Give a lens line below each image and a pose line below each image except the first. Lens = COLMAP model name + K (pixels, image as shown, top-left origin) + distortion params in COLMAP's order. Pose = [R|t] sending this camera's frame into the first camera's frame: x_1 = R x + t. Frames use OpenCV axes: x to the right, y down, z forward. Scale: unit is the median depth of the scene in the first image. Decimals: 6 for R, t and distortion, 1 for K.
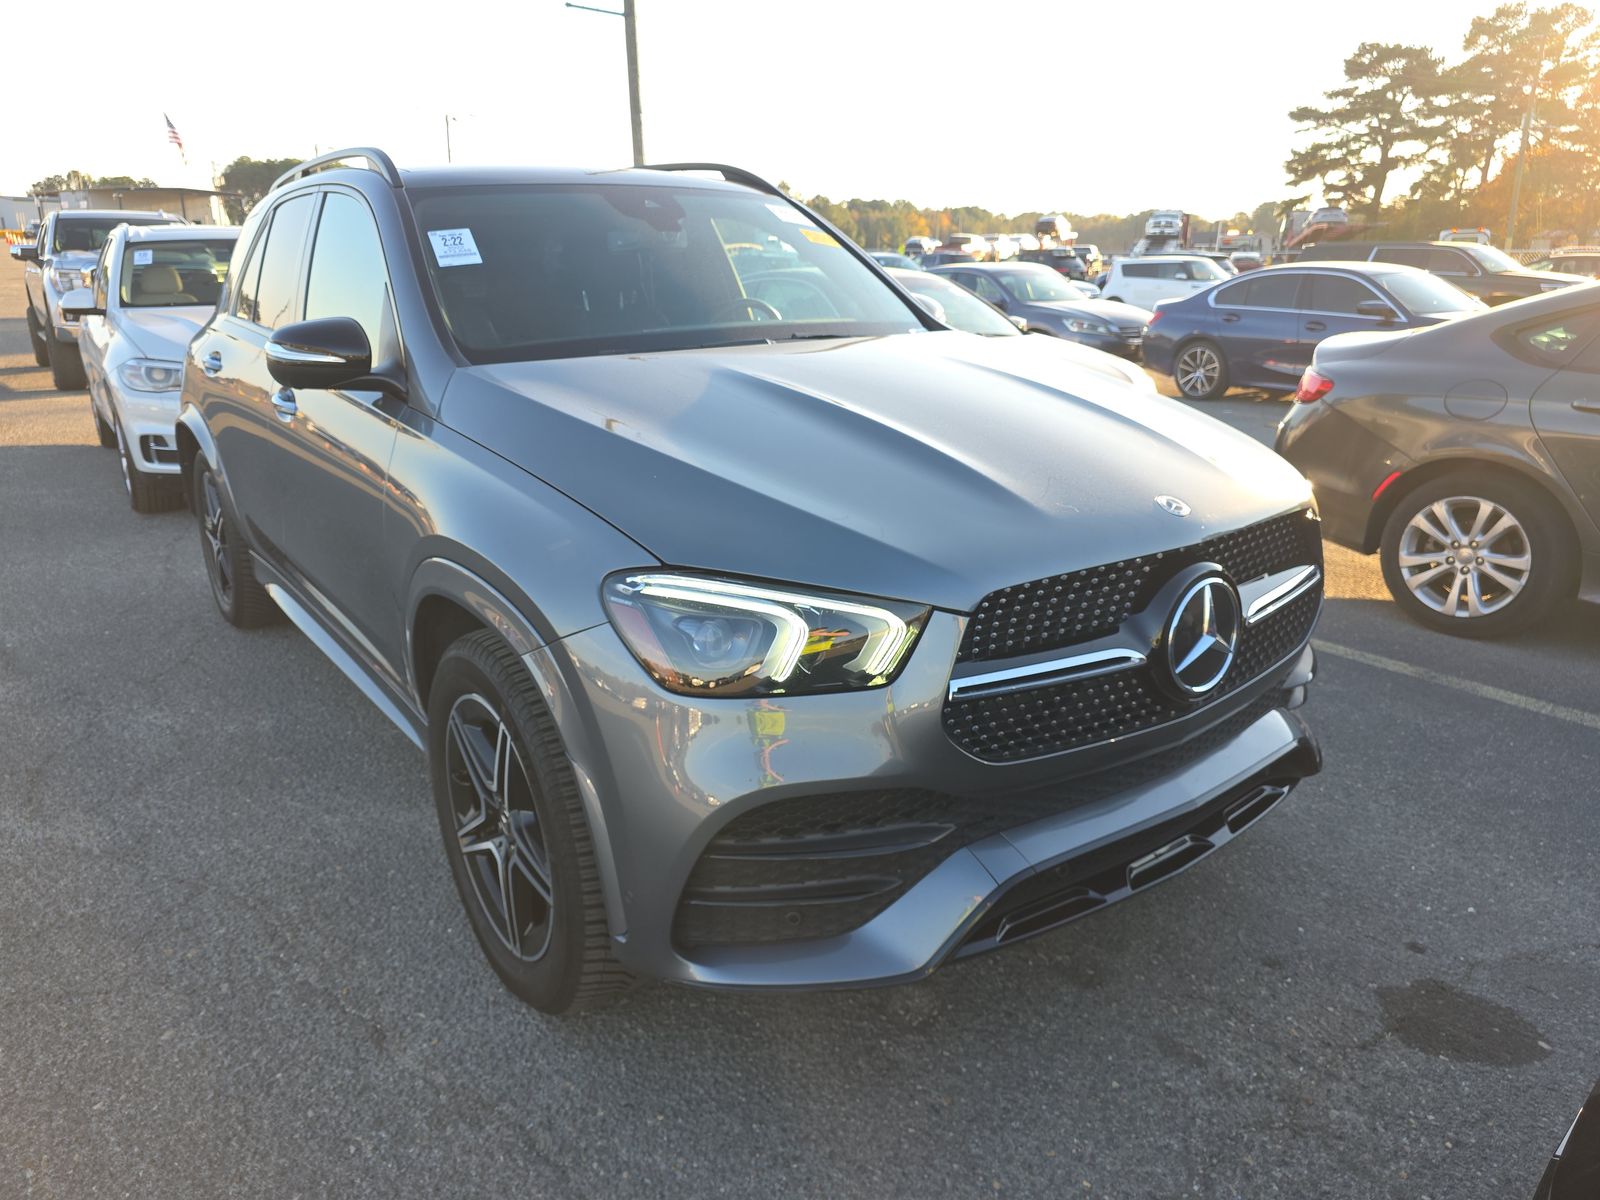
lens RADIAL K [[1102.1, 0, 800.0], [0, 1102.1, 600.0], [0, 0, 1]] dist [0.002034, -0.031879]
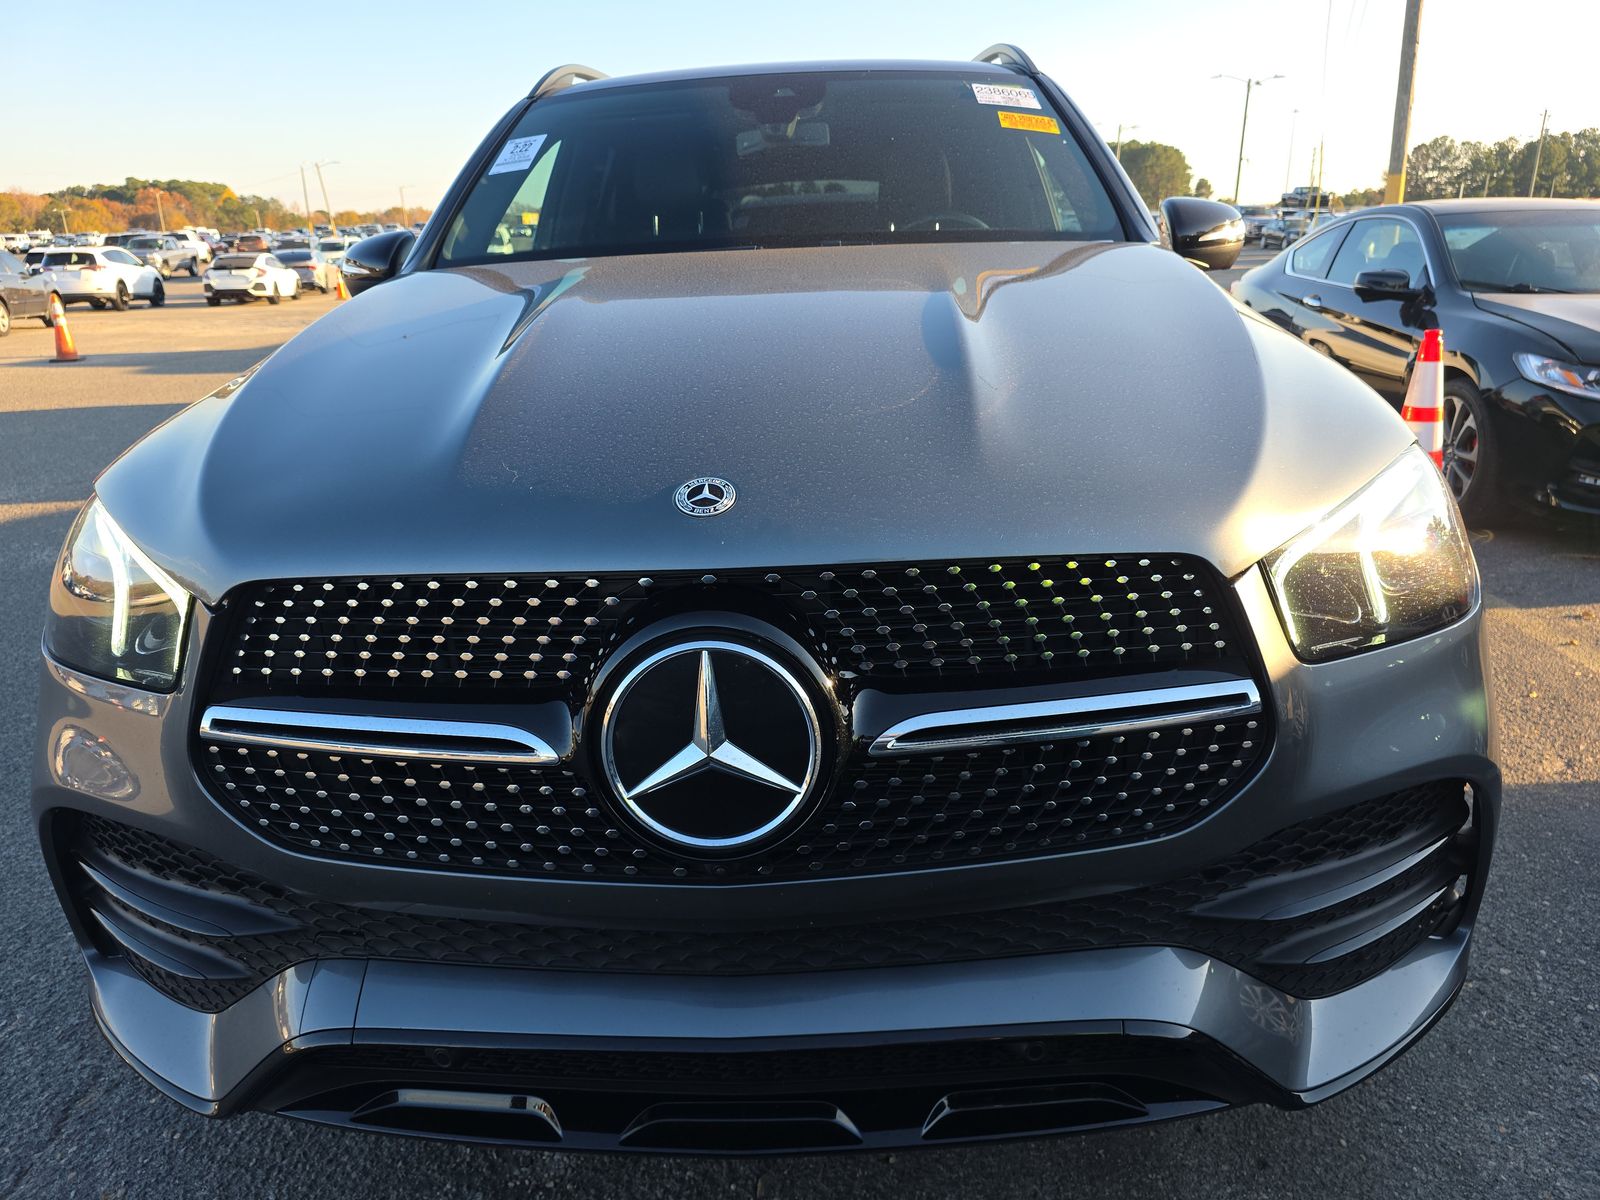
lens RADIAL K [[1102.1, 0, 800.0], [0, 1102.1, 600.0], [0, 0, 1]] dist [0.002034, -0.031879]
pose [[0.797016, 0.169024, -0.579825, 0.713172], [-0.152696, 0.985244, 0.077315, -0.086703], [0.584337, 0.026916, 0.811065, 0.594187]]
